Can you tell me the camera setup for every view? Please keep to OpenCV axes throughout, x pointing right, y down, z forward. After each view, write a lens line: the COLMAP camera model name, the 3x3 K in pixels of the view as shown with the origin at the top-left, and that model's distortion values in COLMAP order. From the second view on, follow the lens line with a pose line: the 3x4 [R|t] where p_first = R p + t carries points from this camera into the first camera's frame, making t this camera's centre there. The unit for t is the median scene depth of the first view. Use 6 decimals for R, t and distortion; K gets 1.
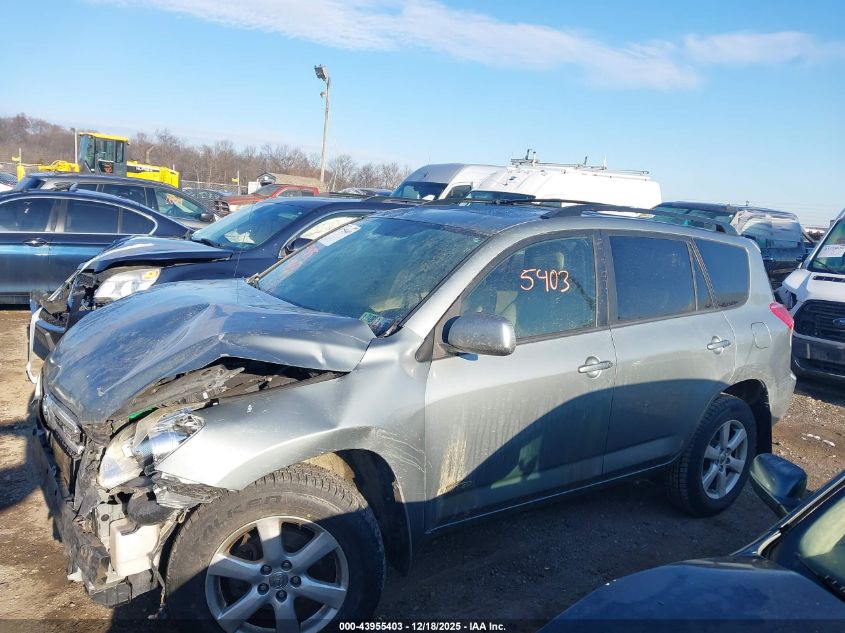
lens RADIAL K [[657.4, 0, 425.1], [0, 657.4, 310.1], [0, 0, 1]] dist [0.030681, -0.043102]
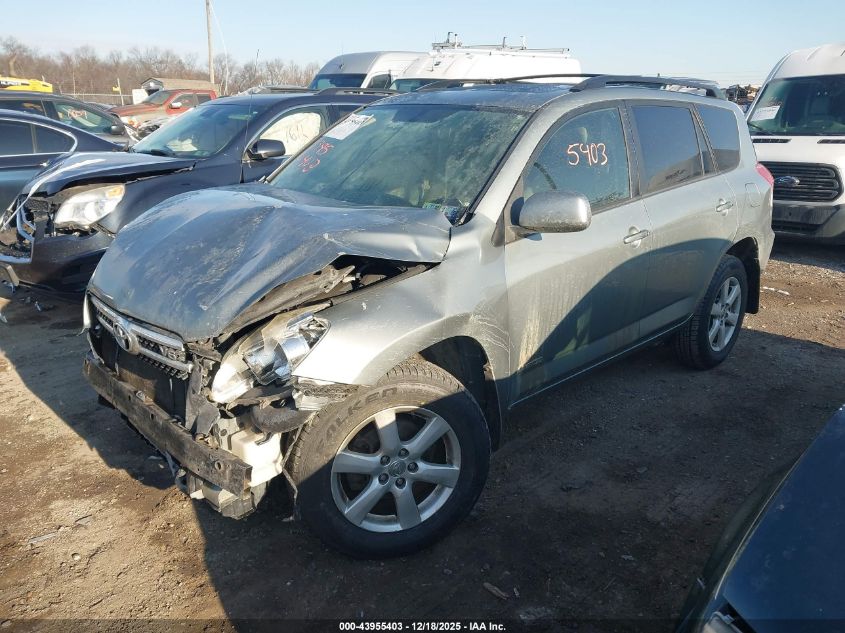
lens RADIAL K [[657.4, 0, 420.7], [0, 657.4, 313.1], [0, 0, 1]] dist [0.030681, -0.043102]
pose [[0.986257, -0.112527, 0.120973, -0.220267], [0.092528, 0.982799, 0.159829, 0.008125], [-0.136877, -0.146439, 0.979704, 0.020374]]
